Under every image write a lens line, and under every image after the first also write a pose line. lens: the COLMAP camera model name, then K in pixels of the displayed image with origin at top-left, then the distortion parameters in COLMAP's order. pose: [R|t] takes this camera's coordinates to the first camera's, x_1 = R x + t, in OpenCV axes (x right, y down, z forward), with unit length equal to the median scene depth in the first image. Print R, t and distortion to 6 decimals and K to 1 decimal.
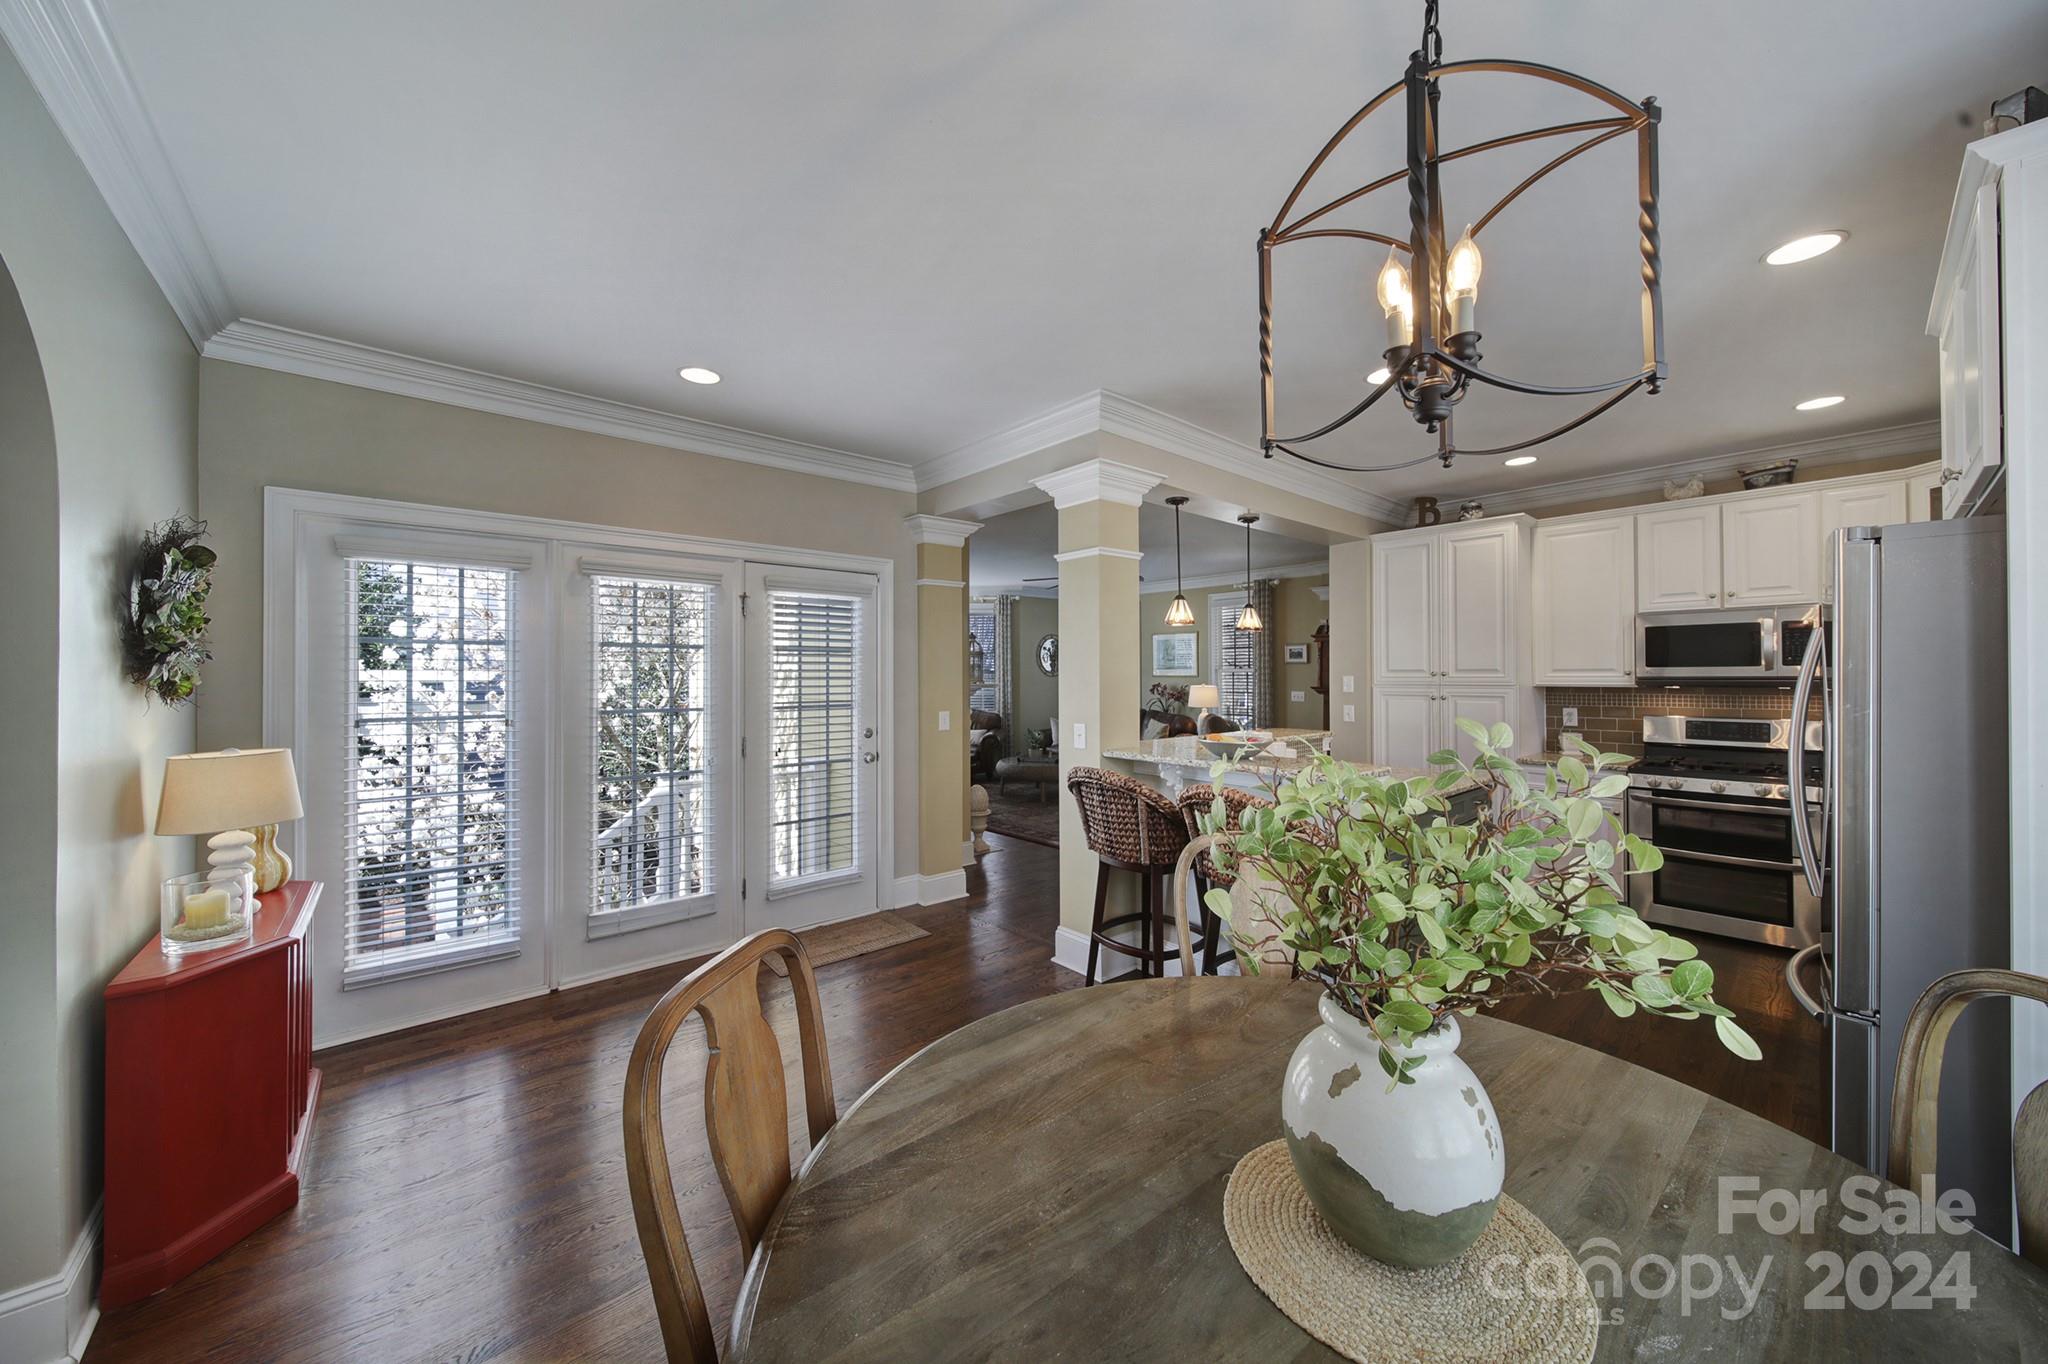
lens RADIAL K [[722.2, 0, 1009.5], [0, 722.2, 667.7], [0, 0, 1]] dist [0.001290, -0.001070]
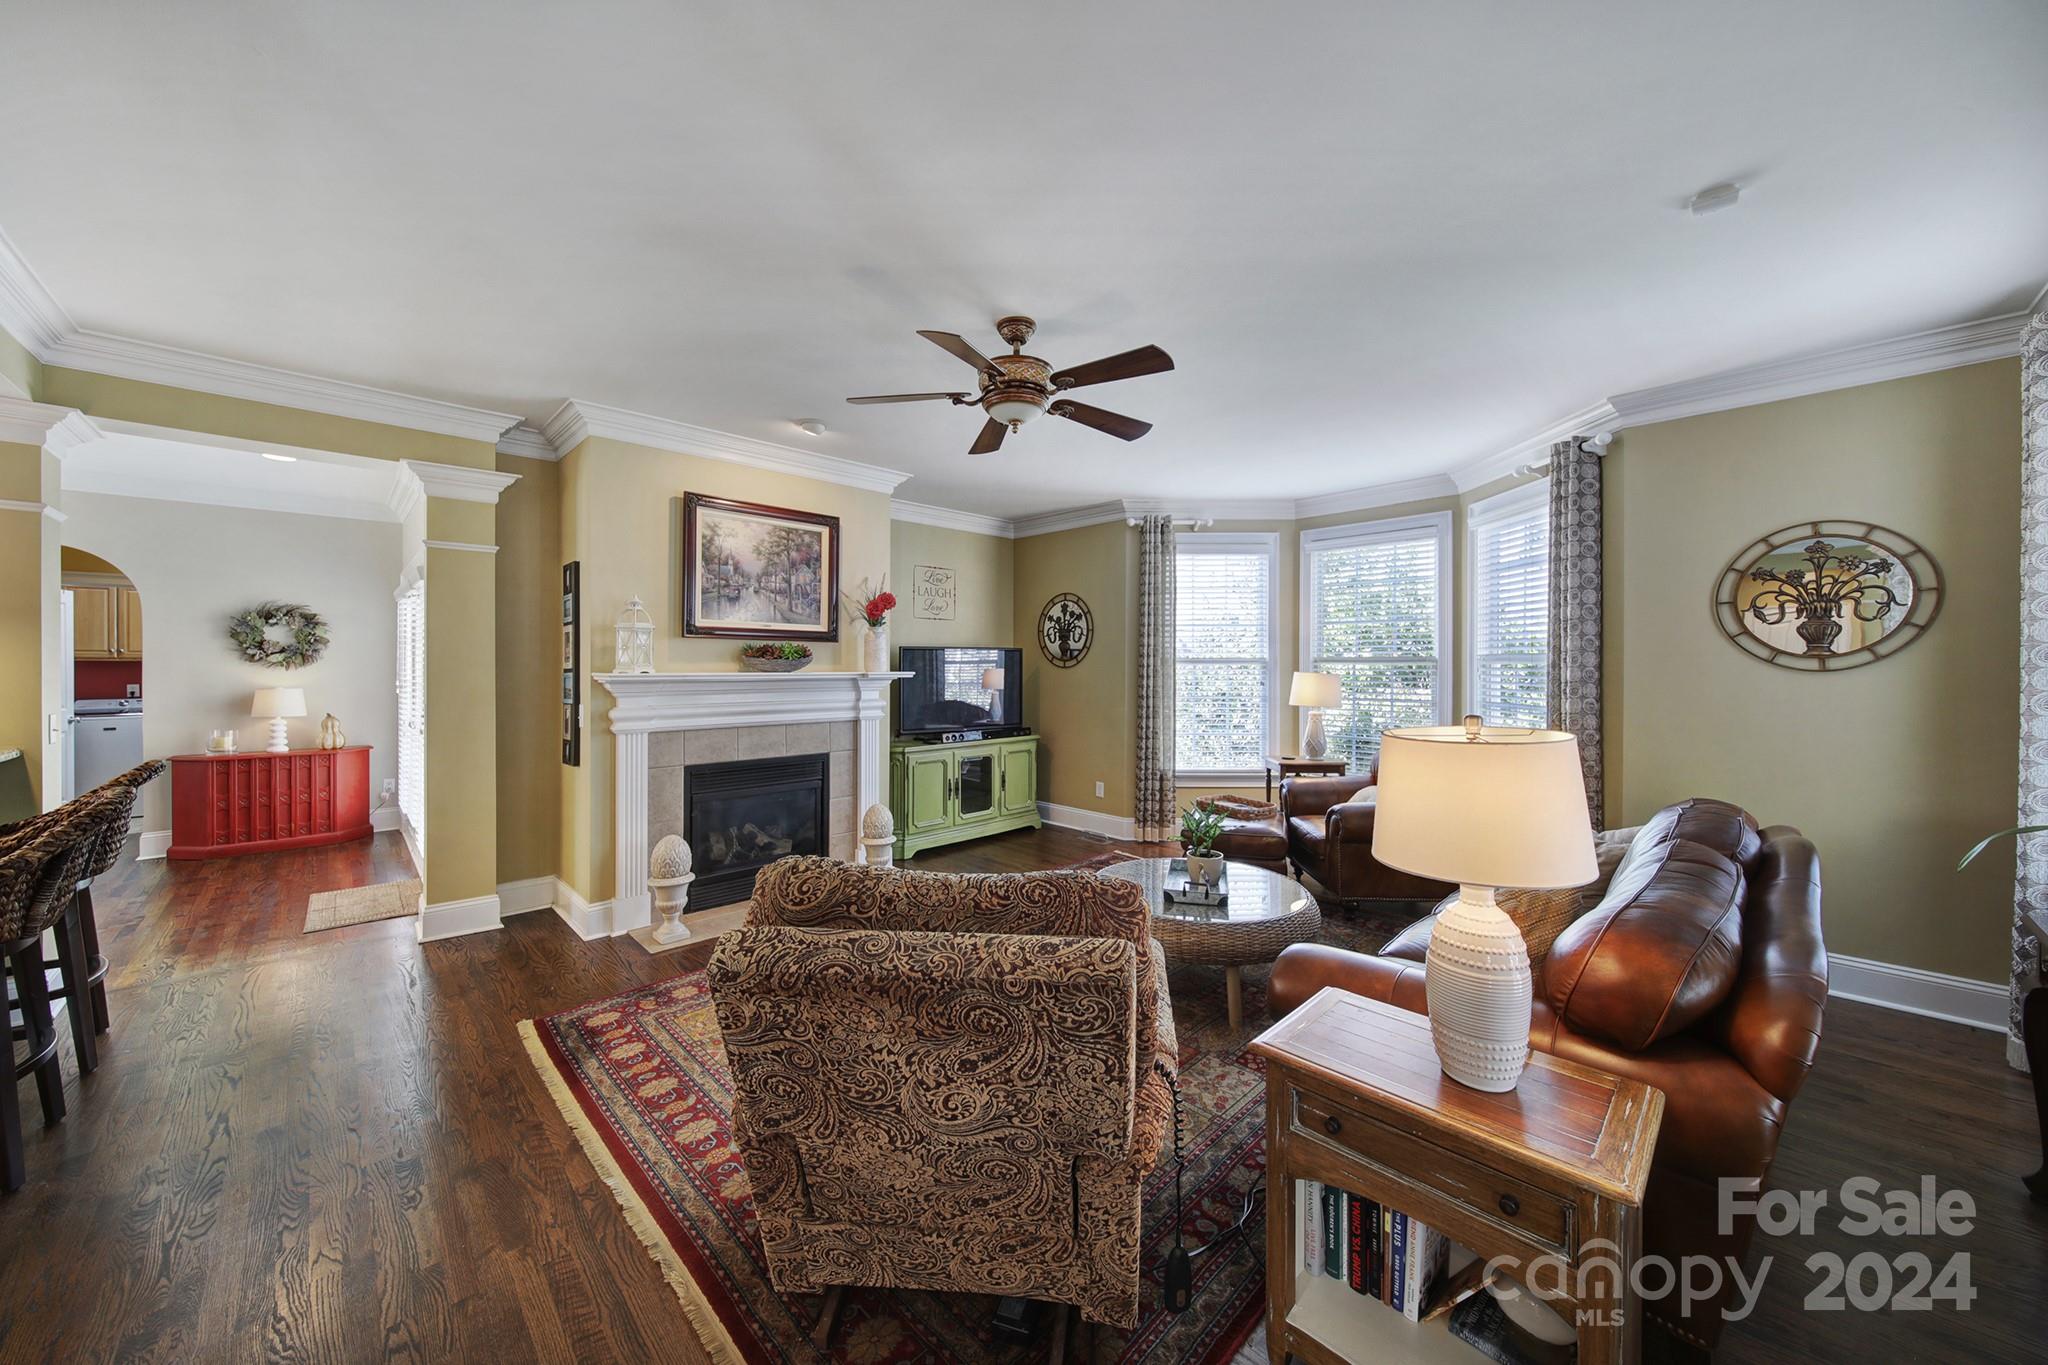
lens RADIAL K [[722.2, 0, 1021.6], [0, 722.2, 663.2], [0, 0, 1]] dist [0.001290, -0.001070]
pose [[0.061936, 0.001183, -0.998079, 0.791599], [0.004933, 0.999987, 0.001491, 0.017335], [0.998068, -0.005016, 0.061929, 1.670688]]
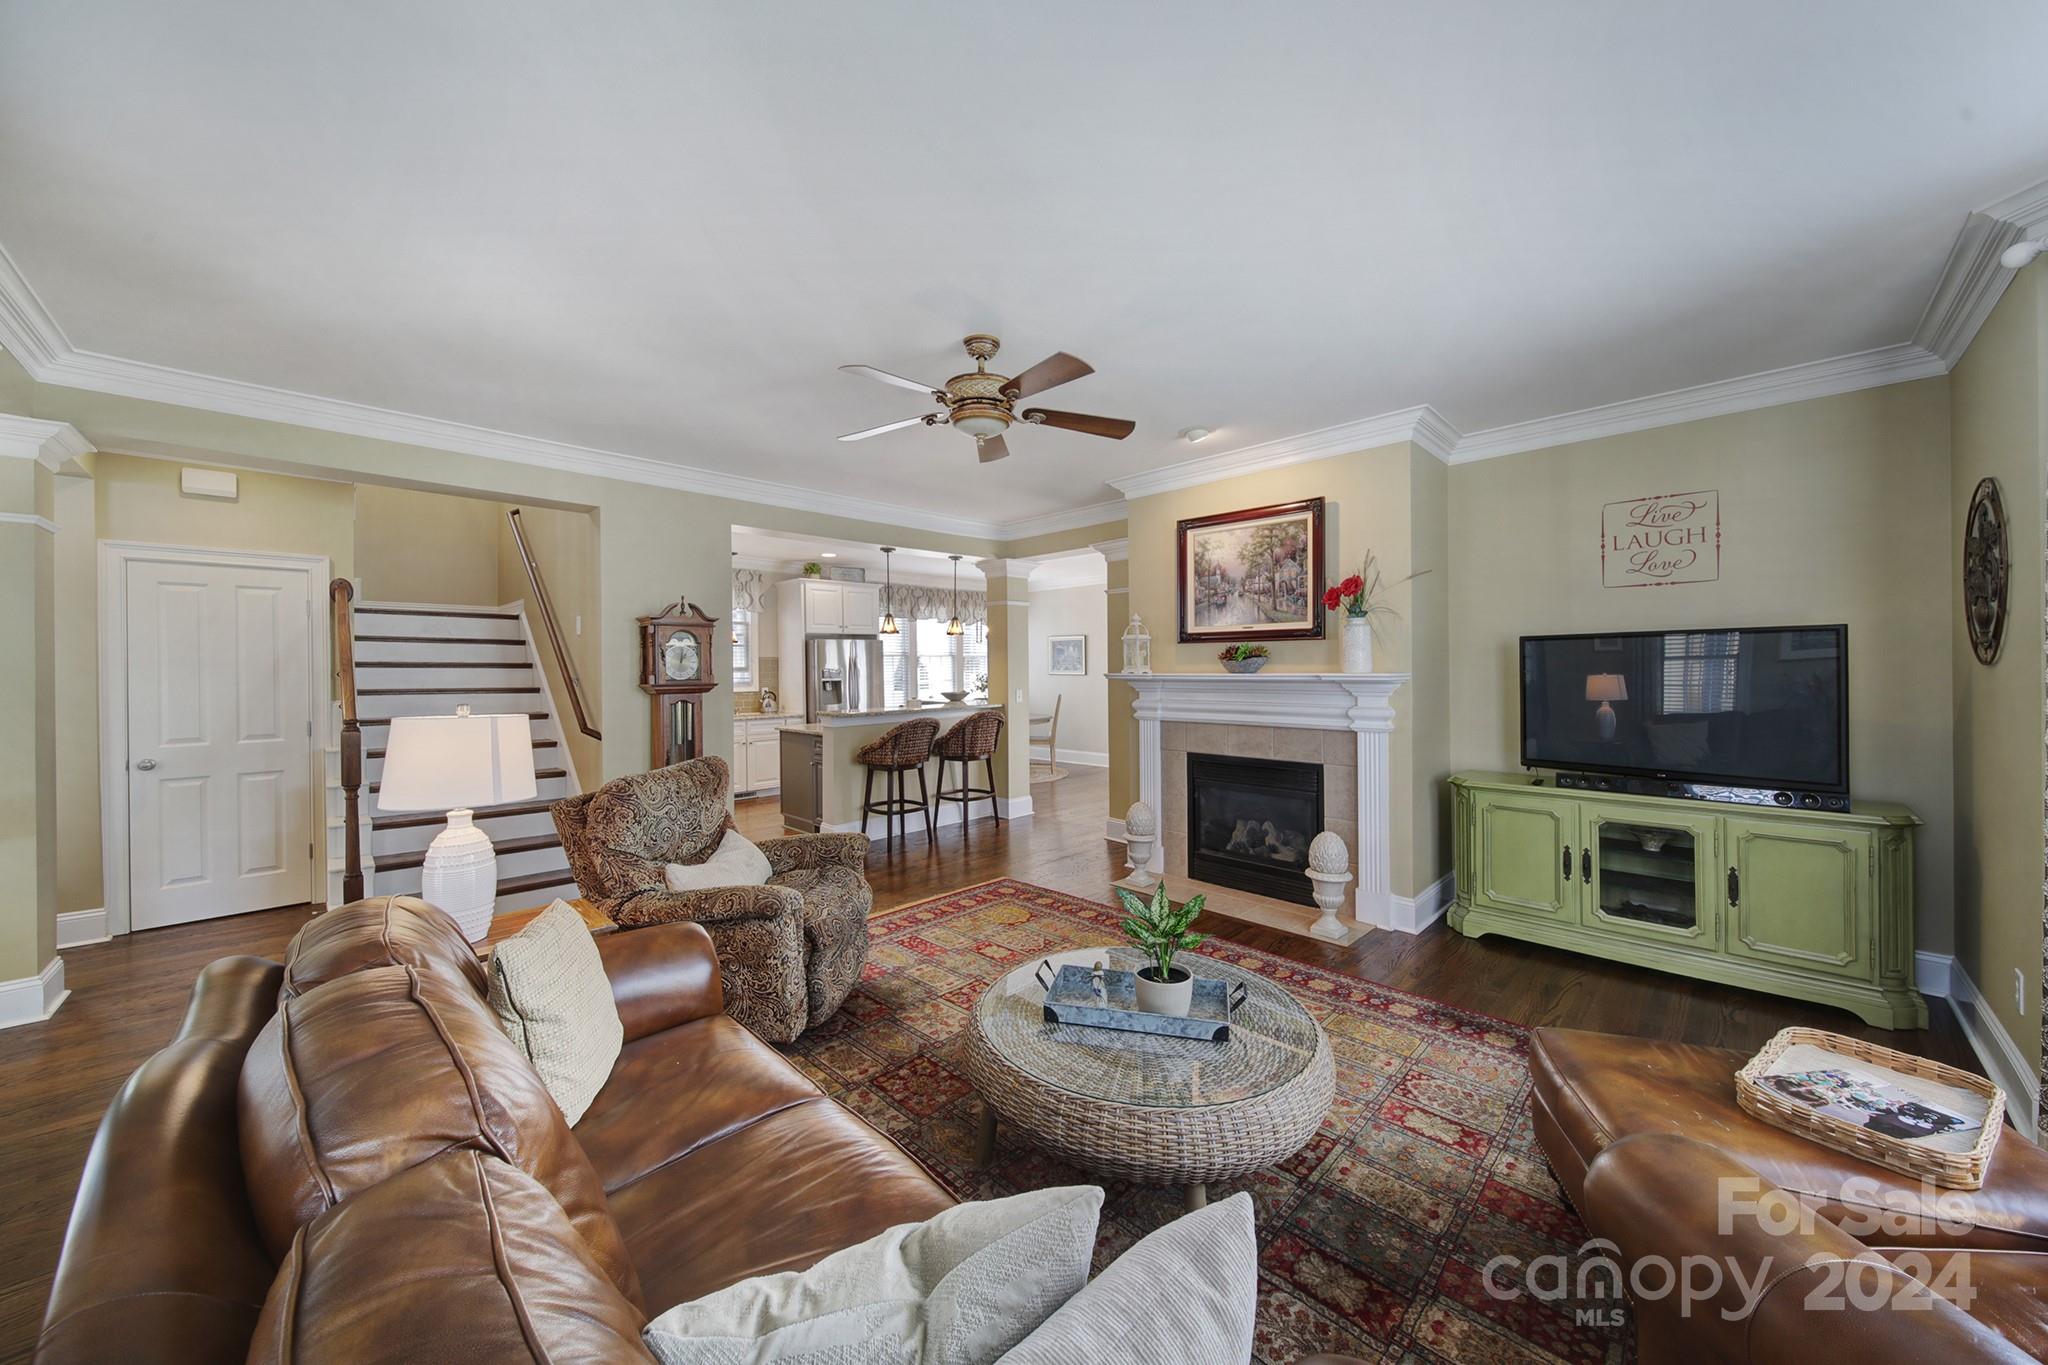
lens RADIAL K [[722.2, 0, 1017.3], [0, 722.2, 669.3], [0, 0, 1]] dist [0.001290, -0.001070]
pose [[-0.997595, 0.012684, -0.068140, 0.187521], [0.013052, 0.999903, -0.004961, 0.024685], [0.068070, -0.005838, -0.997663, 2.350192]]
